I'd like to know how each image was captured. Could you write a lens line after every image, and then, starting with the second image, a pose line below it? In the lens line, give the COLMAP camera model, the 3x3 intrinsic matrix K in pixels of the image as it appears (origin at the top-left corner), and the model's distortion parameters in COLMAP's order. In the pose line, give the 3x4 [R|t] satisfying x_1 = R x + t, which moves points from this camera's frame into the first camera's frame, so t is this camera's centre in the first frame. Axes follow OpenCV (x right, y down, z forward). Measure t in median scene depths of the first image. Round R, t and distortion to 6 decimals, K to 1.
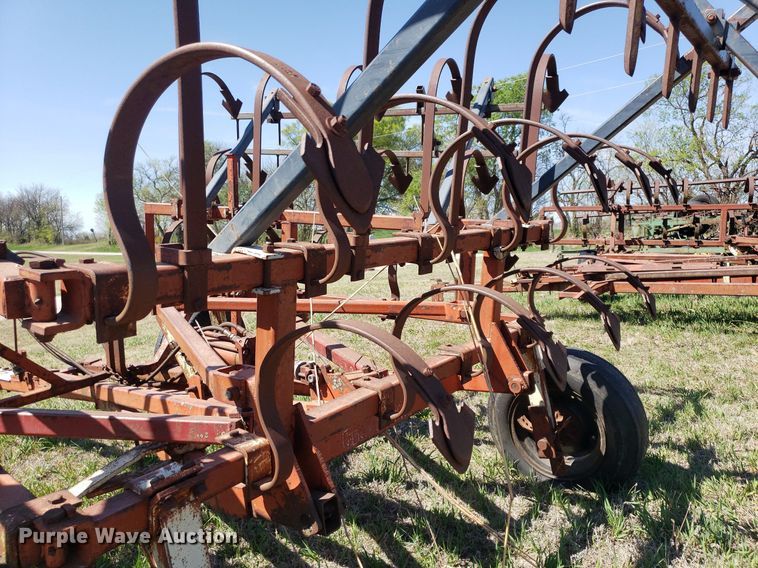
lens RADIAL K [[567.5, 0, 379.2], [0, 567.5, 279.4], [0, 0, 1]] dist [0.027621, -0.004259]
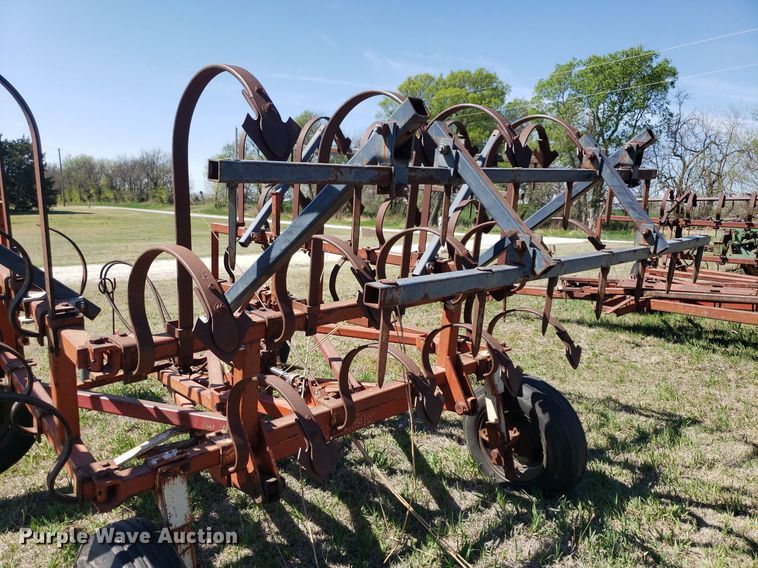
lens RADIAL K [[569.3, 0, 379.0], [0, 569.3, 284.0], [0, 0, 1]] dist [0.030533, -0.001232]
pose [[0.984661, 0.071226, -0.159281, 0.215811], [-0.061646, 0.996025, 0.064302, -0.142005], [0.163228, -0.053496, 0.985137, -0.241617]]
